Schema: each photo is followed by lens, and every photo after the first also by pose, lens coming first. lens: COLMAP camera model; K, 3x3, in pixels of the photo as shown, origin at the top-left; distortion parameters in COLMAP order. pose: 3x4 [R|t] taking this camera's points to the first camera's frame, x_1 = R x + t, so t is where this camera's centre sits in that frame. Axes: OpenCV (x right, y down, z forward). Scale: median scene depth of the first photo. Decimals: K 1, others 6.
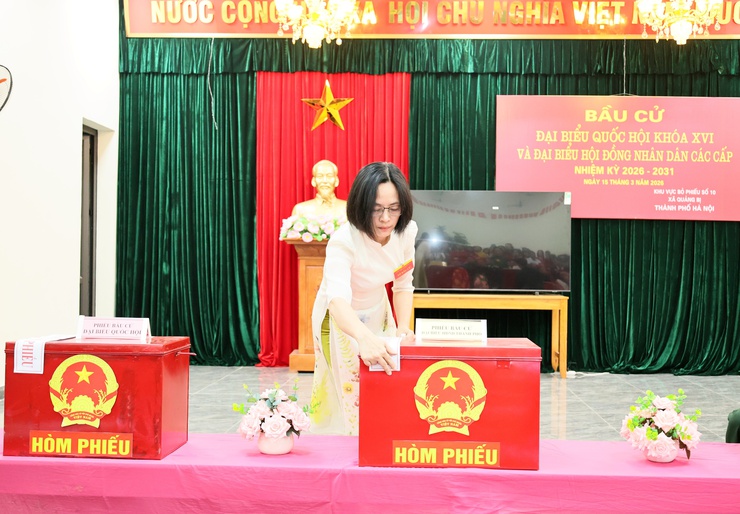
lens RADIAL K [[947.3, 0, 368.9], [0, 947.3, 256.2], [0, 0, 1]] dist [0.021992, 0.000000]
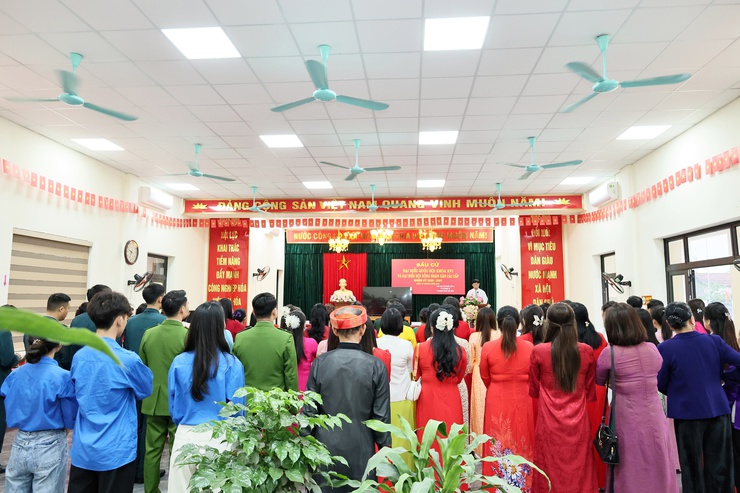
lens RADIAL K [[507.6, 0, 373.7], [0, 507.6, 246.1], [0, 0, 1]] dist [0.000057, -0.000178]
pose [[0.999950, -0.008148, -0.005803, 0.079679], [0.007505, 0.994621, -0.103309, -0.023770], [0.006614, 0.103260, 0.994632, -0.883244]]
